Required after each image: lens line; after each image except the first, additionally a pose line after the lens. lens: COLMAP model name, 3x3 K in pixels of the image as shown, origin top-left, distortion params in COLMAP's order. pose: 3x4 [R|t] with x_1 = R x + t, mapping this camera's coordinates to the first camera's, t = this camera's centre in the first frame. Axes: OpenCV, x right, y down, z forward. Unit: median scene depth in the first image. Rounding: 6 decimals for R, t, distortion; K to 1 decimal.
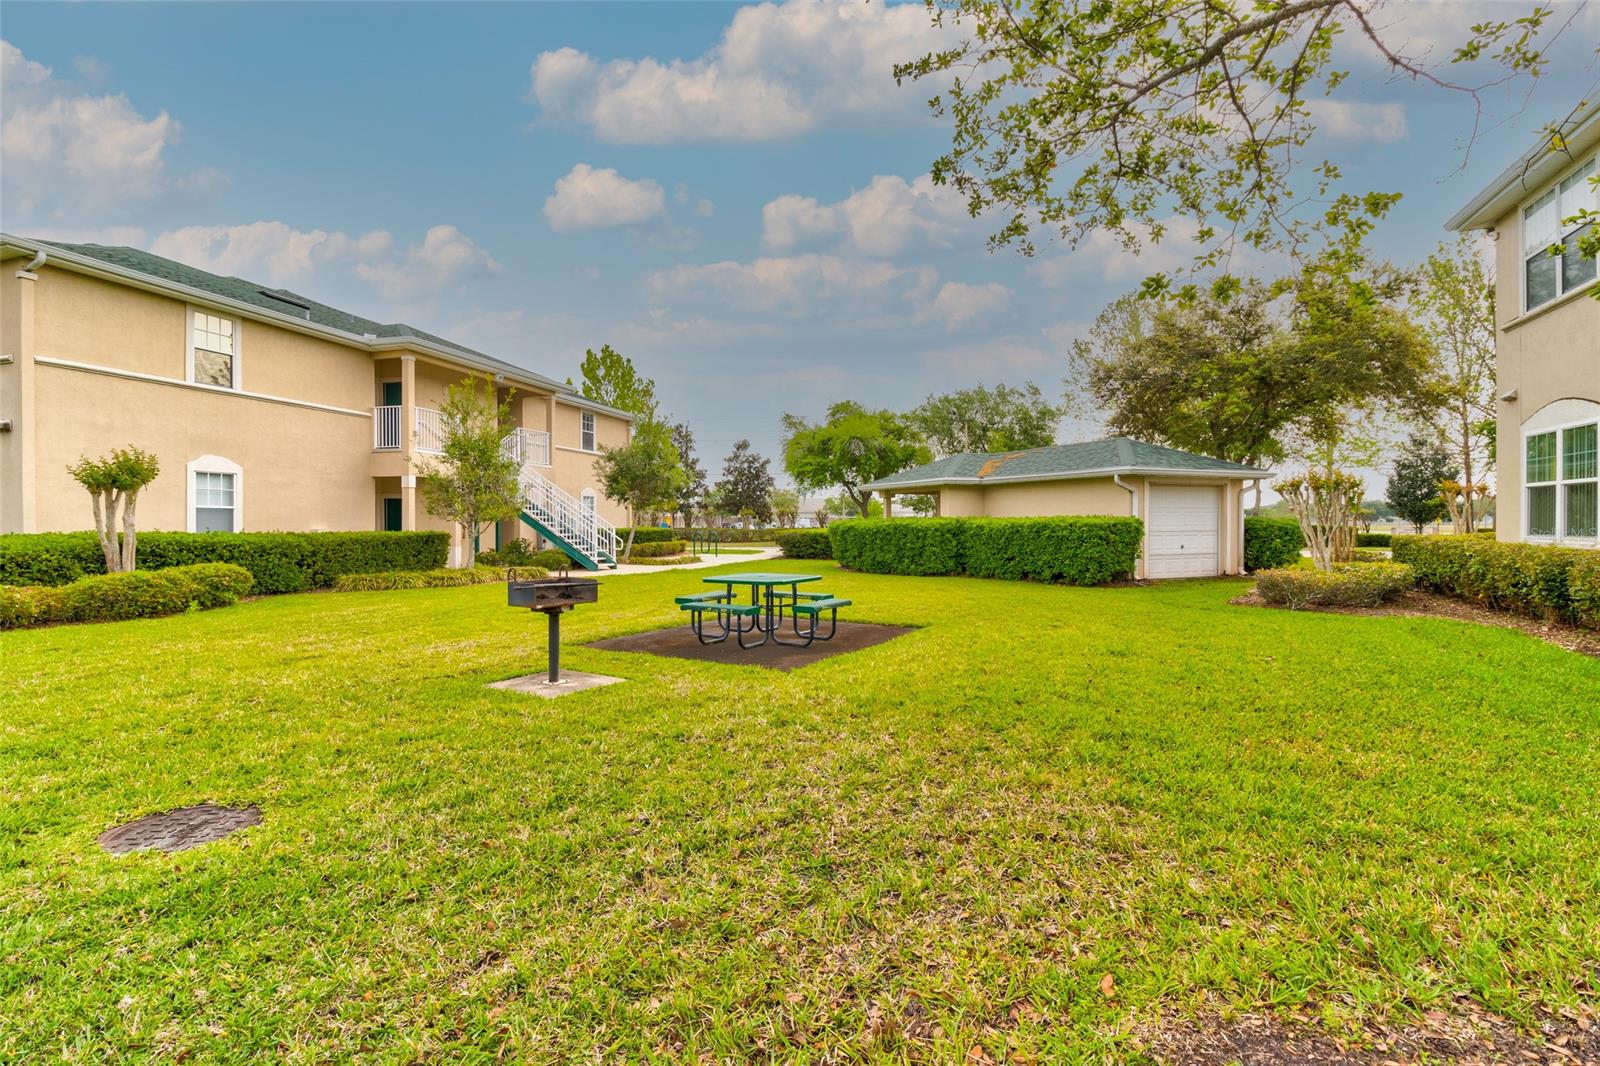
lens RADIAL K [[883.3, 0, 801.2], [0, 883.3, 533.3], [0, 0, 1]] dist [-0.006358, -0.000764]
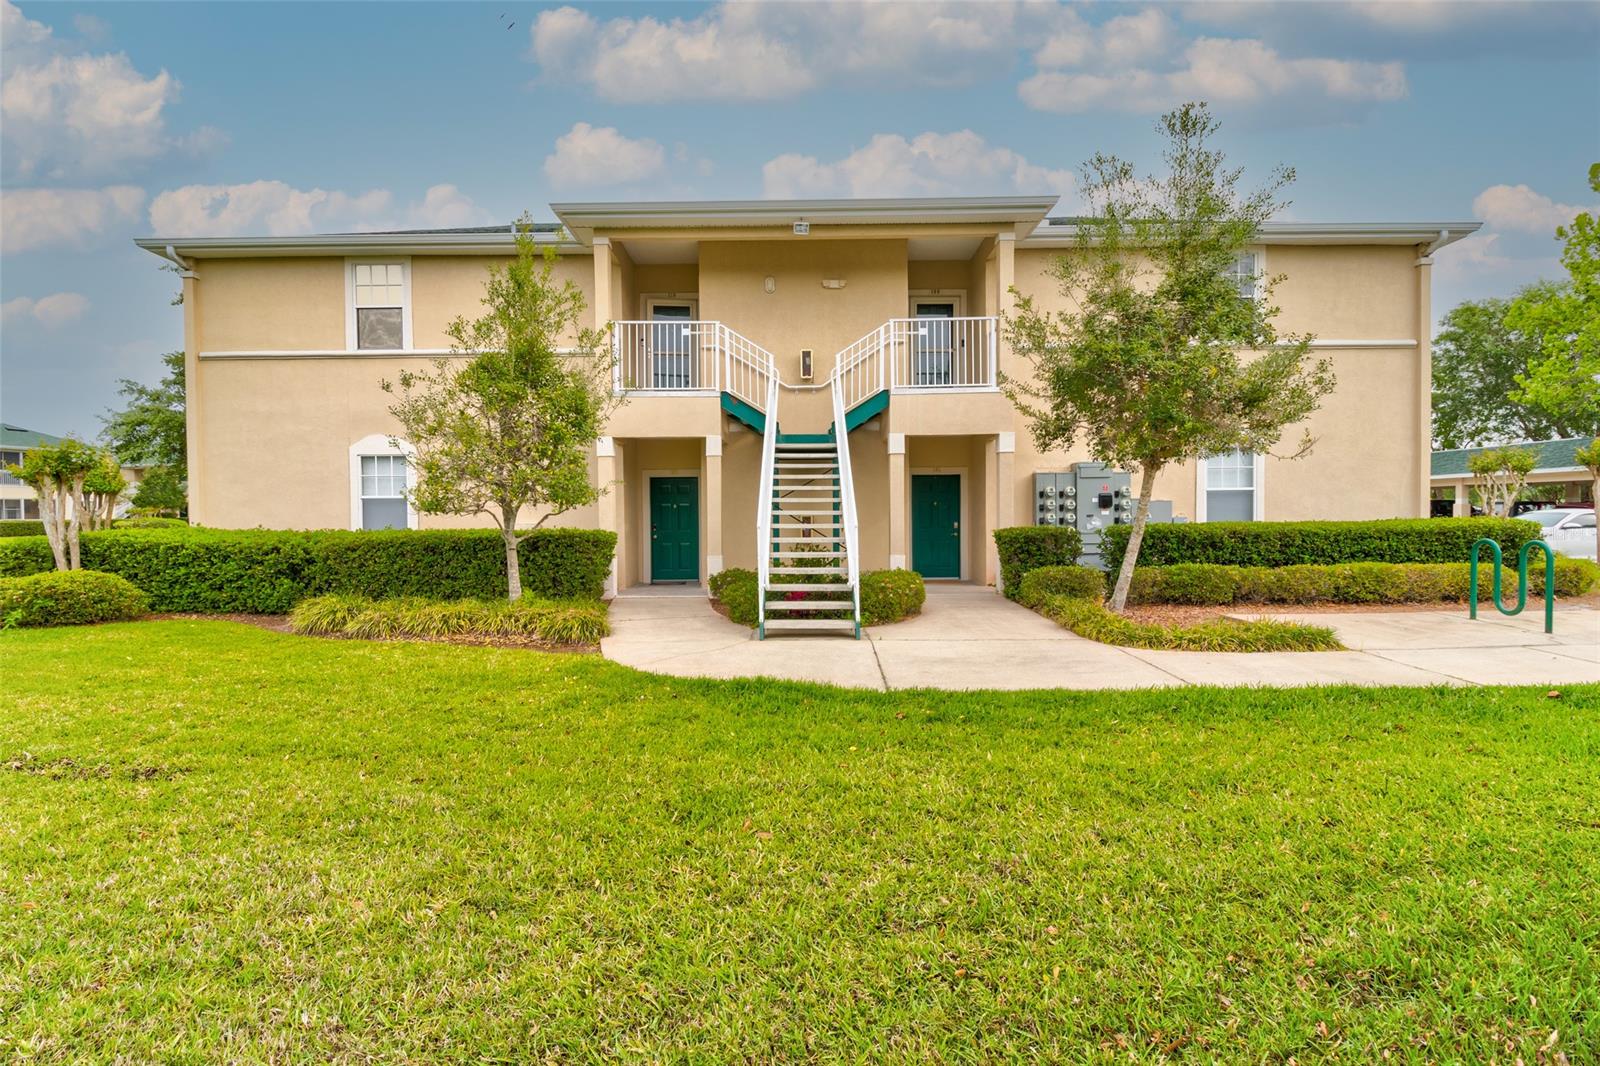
lens RADIAL K [[883.3, 0, 800.1], [0, 883.3, 529.5], [0, 0, 1]] dist [-0.006358, -0.000764]
pose [[0.166910, 0.015971, -0.985843, 0.214560], [-0.002223, 0.999872, 0.015822, -0.013490], [0.985970, -0.000449, 0.166924, 1.248489]]
